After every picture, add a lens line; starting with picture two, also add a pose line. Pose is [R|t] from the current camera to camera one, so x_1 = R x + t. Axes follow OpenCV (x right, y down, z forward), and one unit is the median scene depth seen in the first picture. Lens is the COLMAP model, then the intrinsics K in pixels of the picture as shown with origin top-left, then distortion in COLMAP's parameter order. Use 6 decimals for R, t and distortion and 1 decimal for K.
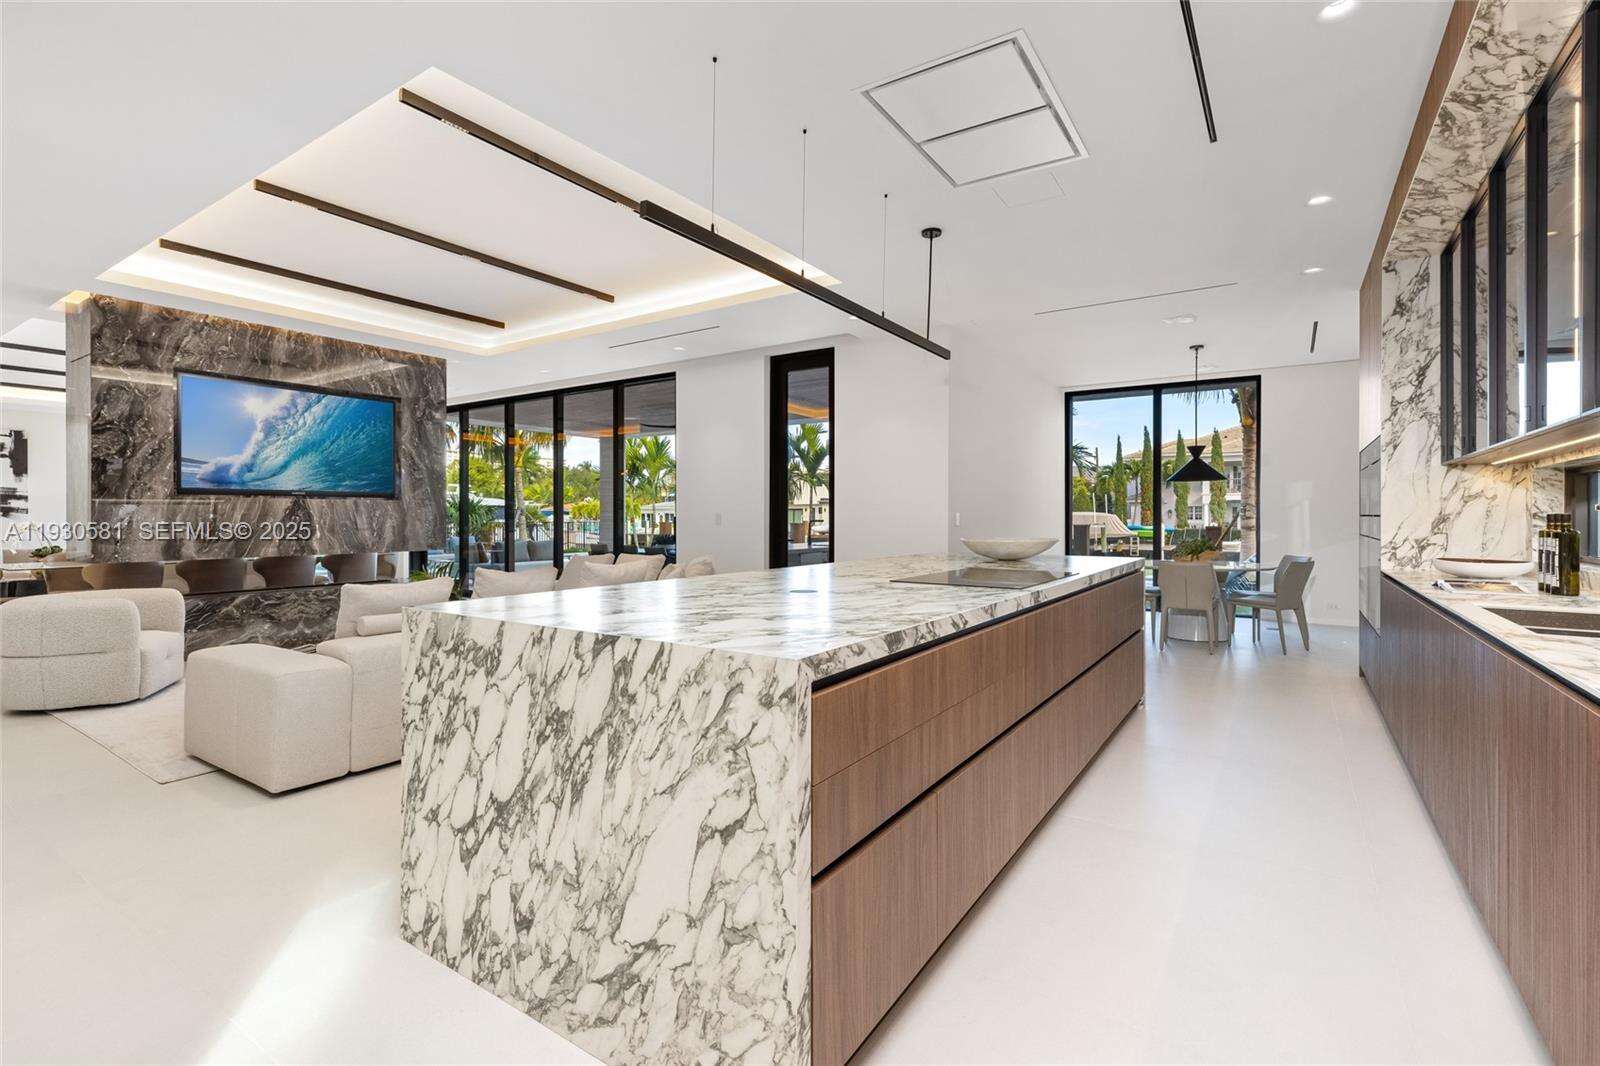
lens RADIAL K [[713.5, 0, 798.3], [0, 713.5, 515.2], [0, 0, 1]] dist [0.000691, 0.000286]
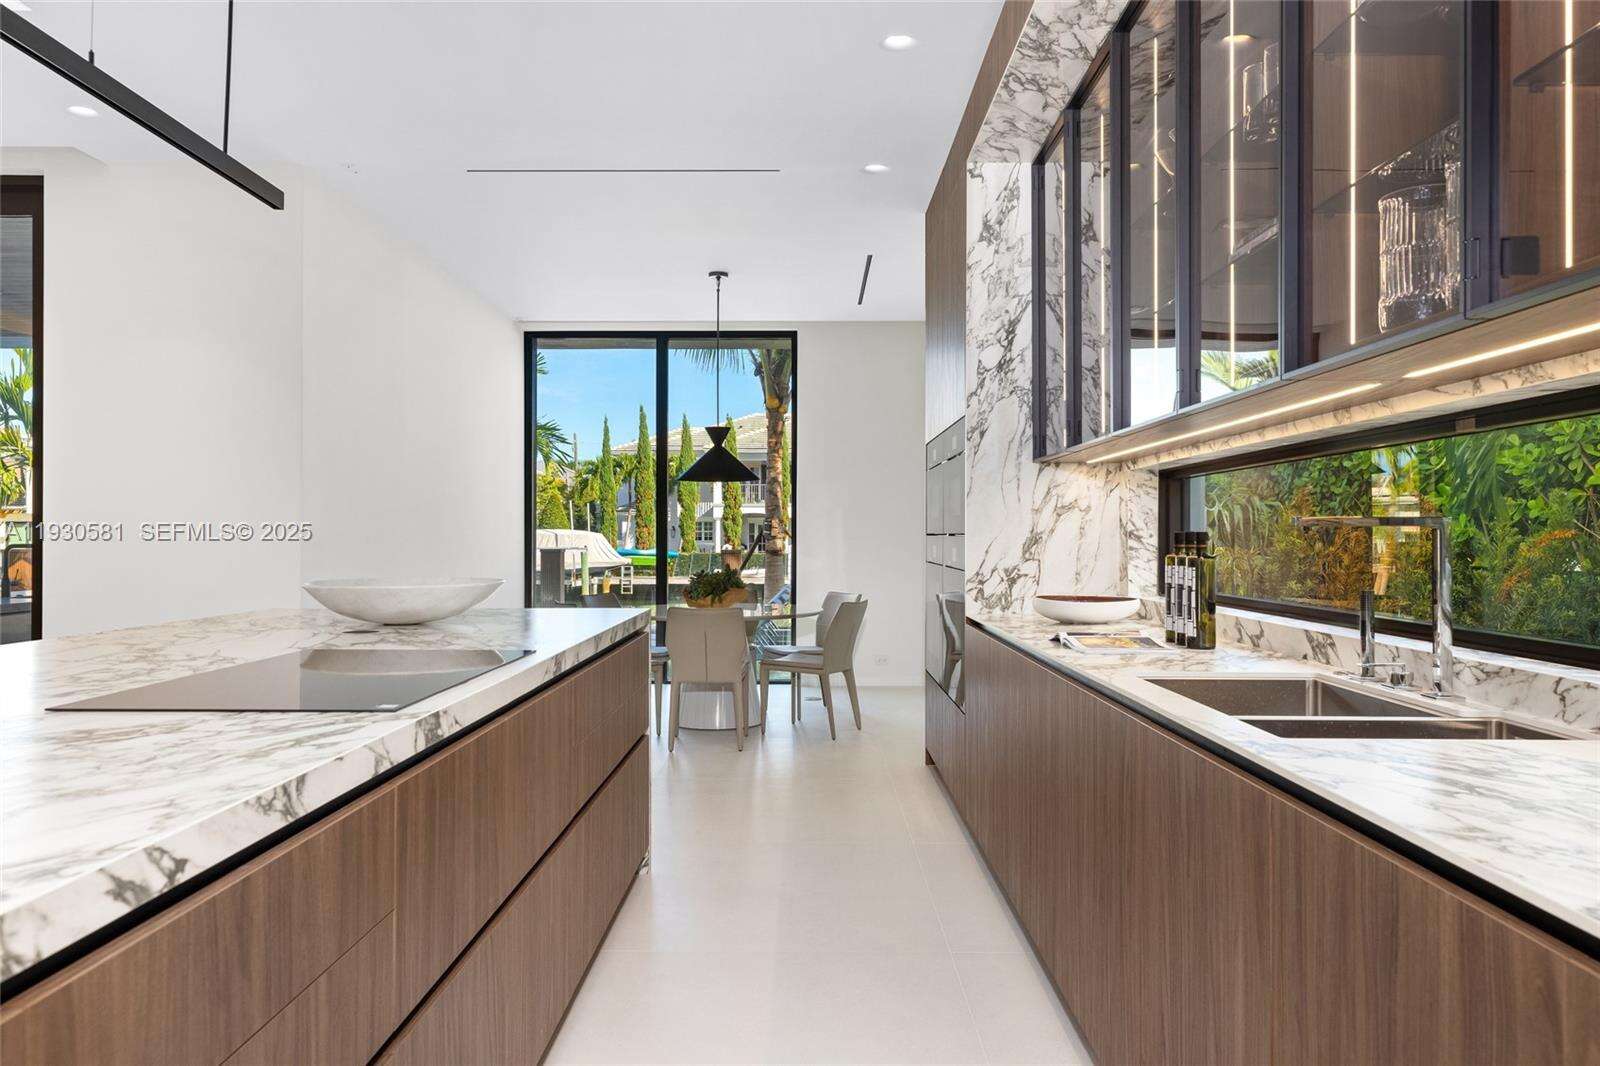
lens RADIAL K [[1104.0, 0, 800.0], [0, 1104.0, 533.0], [0, 0, 1]] dist [-0.004213, -0.000652]
pose [[0.827168, 0.000091, 0.561955, 0.096530], [0.000664, 0.999999, -0.001139, 0.000248], [-0.561955, 0.001315, 0.827167, 0.221053]]
